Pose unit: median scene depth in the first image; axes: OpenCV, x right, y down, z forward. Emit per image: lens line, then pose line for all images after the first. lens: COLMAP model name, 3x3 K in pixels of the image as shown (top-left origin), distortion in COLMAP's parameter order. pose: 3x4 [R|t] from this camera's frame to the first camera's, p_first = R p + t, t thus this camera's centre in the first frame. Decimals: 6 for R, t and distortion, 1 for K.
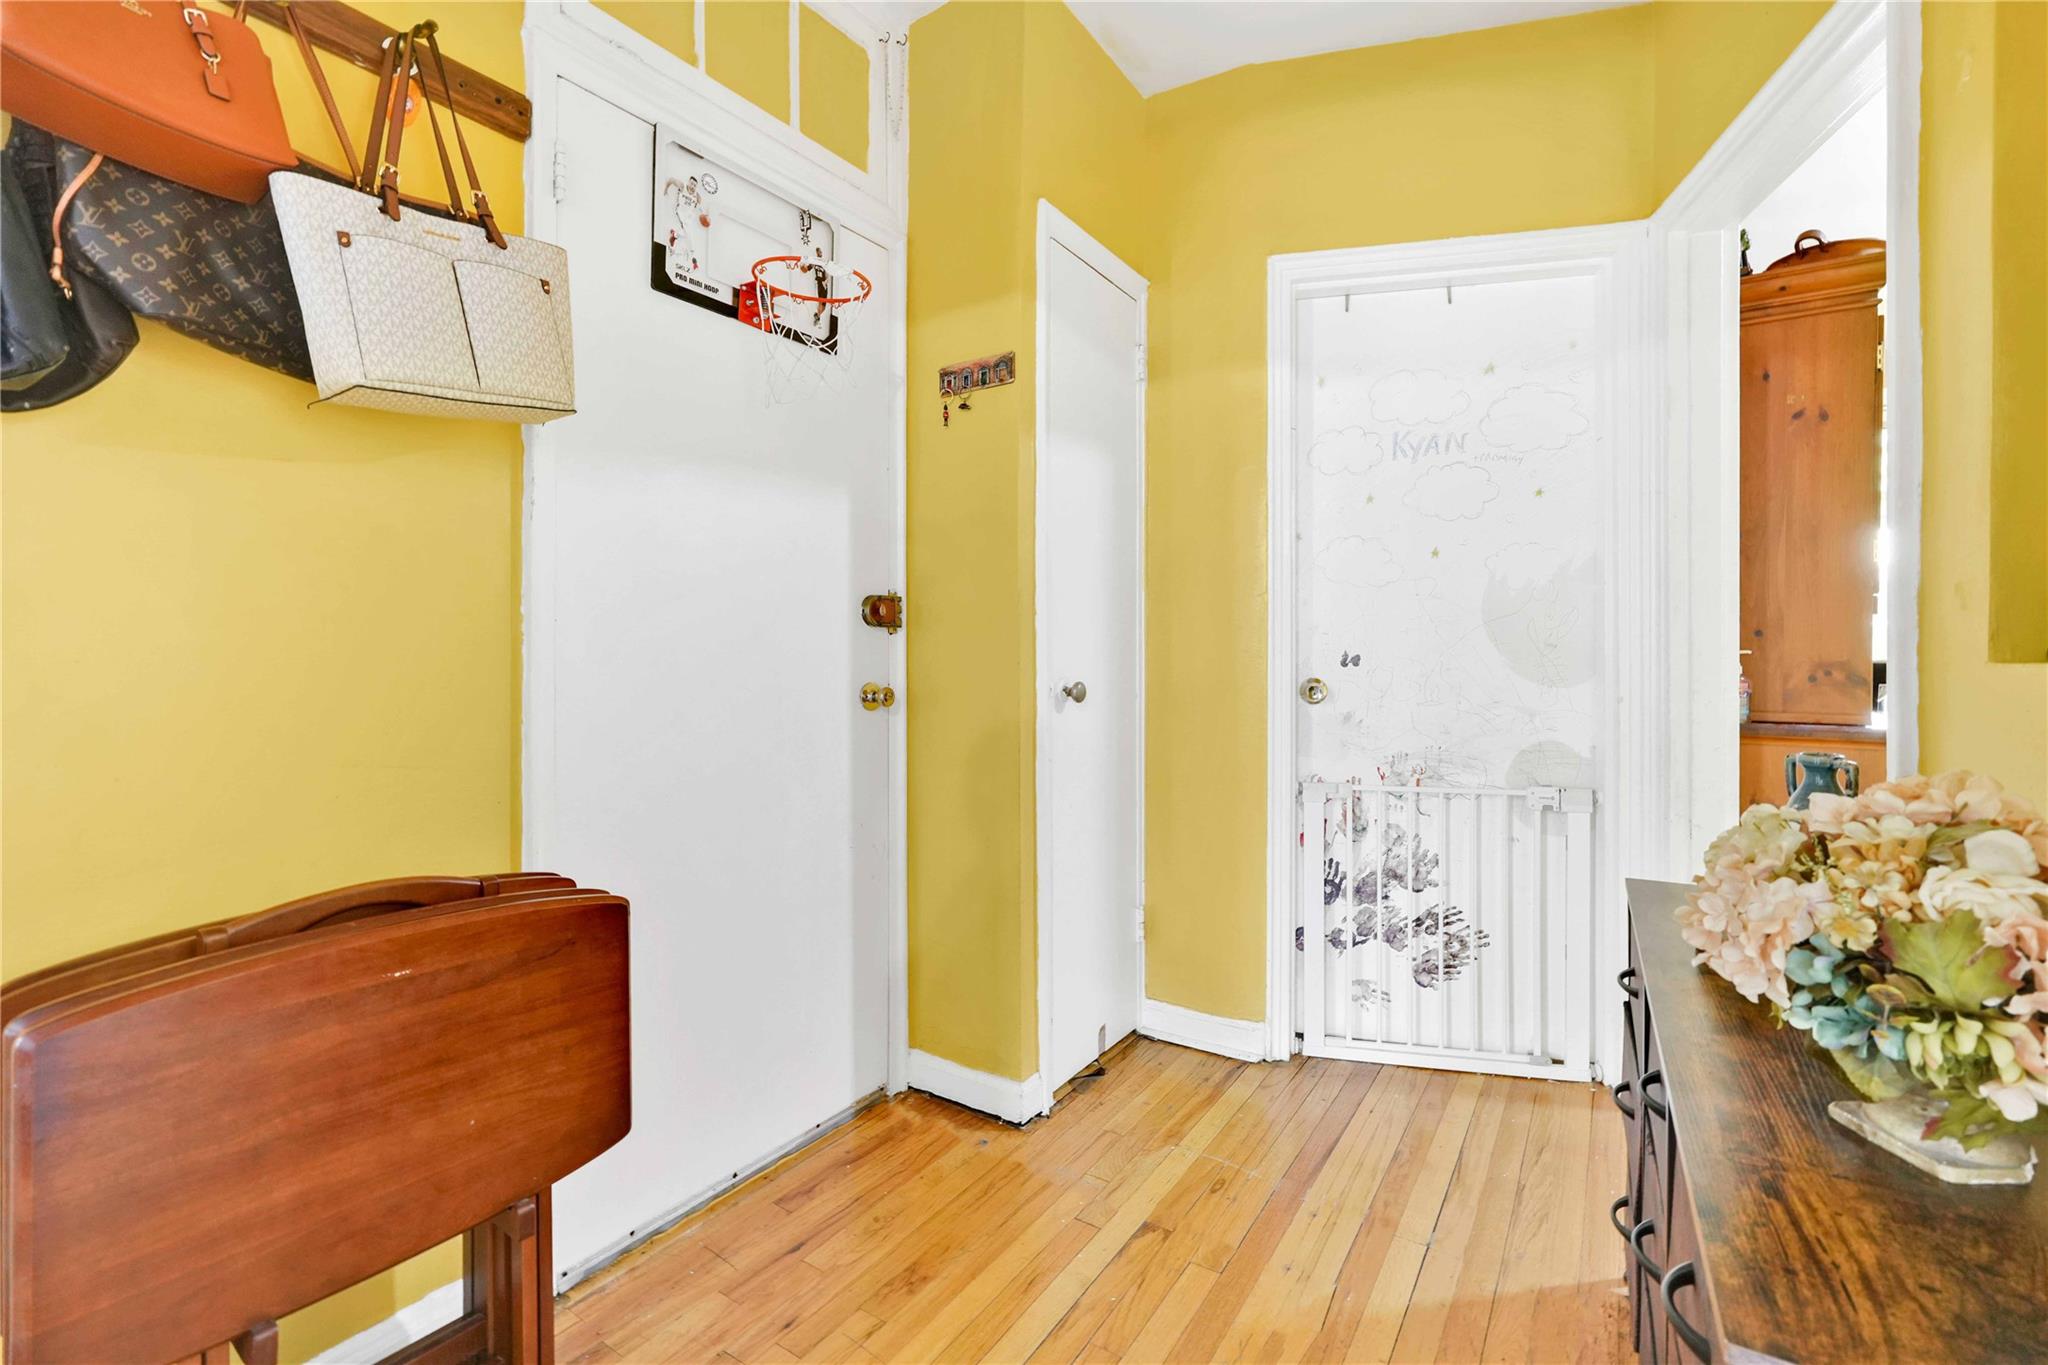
lens RADIAL K [[910.2, 0, 1024.6], [0, 910.2, 678.5], [0, 0, 1]] dist [0.001445, 0.001028]
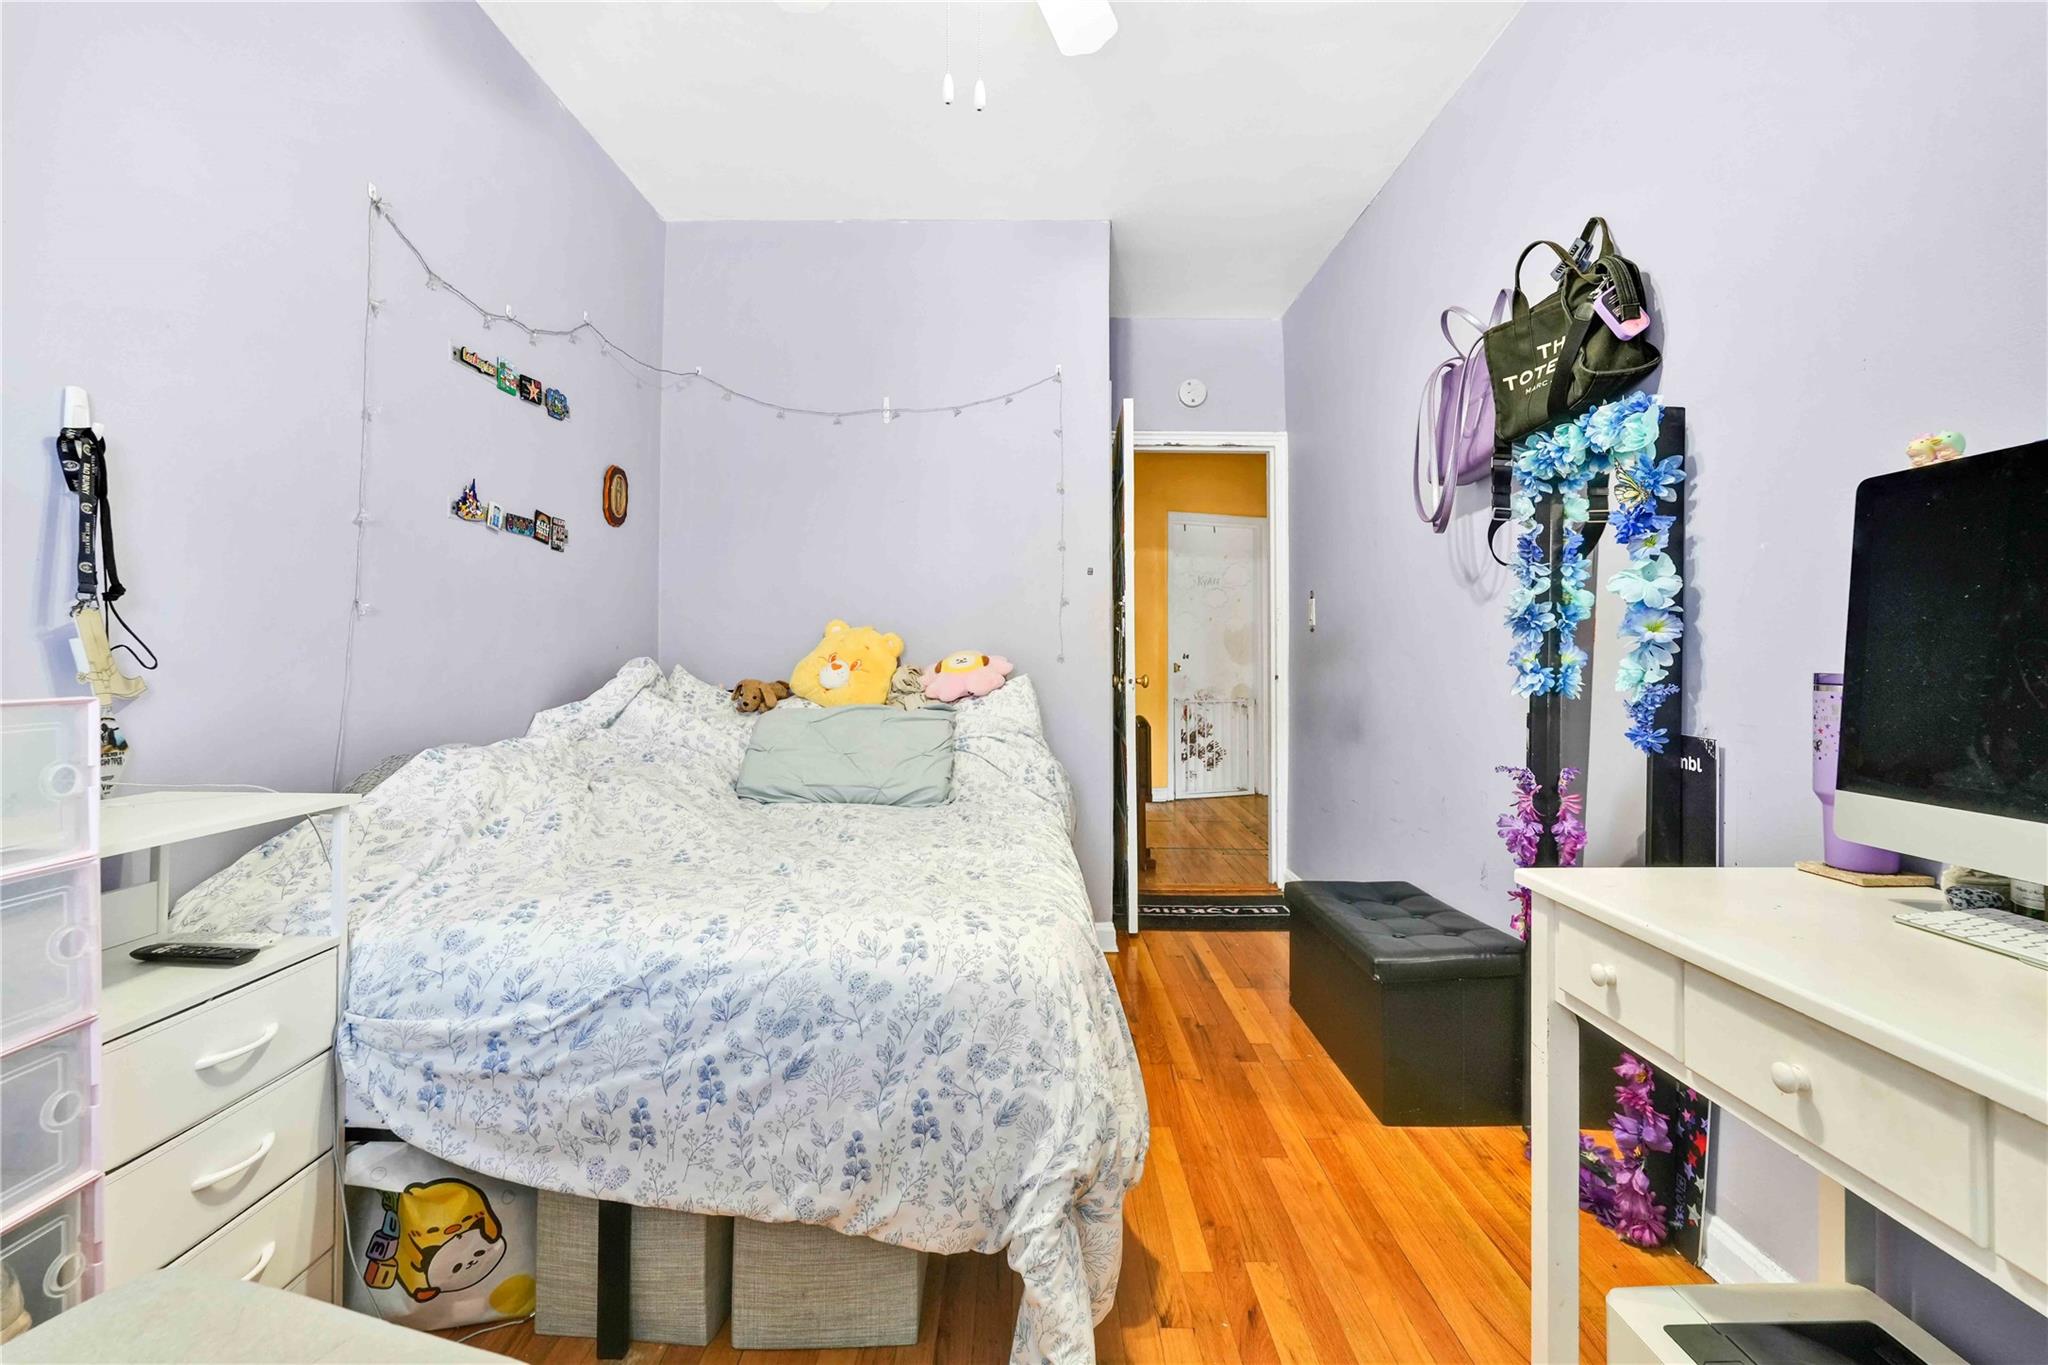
lens RADIAL K [[910.2, 0, 1023.6], [0, 910.2, 668.8], [0, 0, 1]] dist [0.001445, 0.001028]
pose [[0.836342, -0.002338, 0.548202, -1.617109], [0.006326, 0.999965, -0.005388, 0.030666], [-0.548171, 0.007974, 0.836328, -1.078252]]
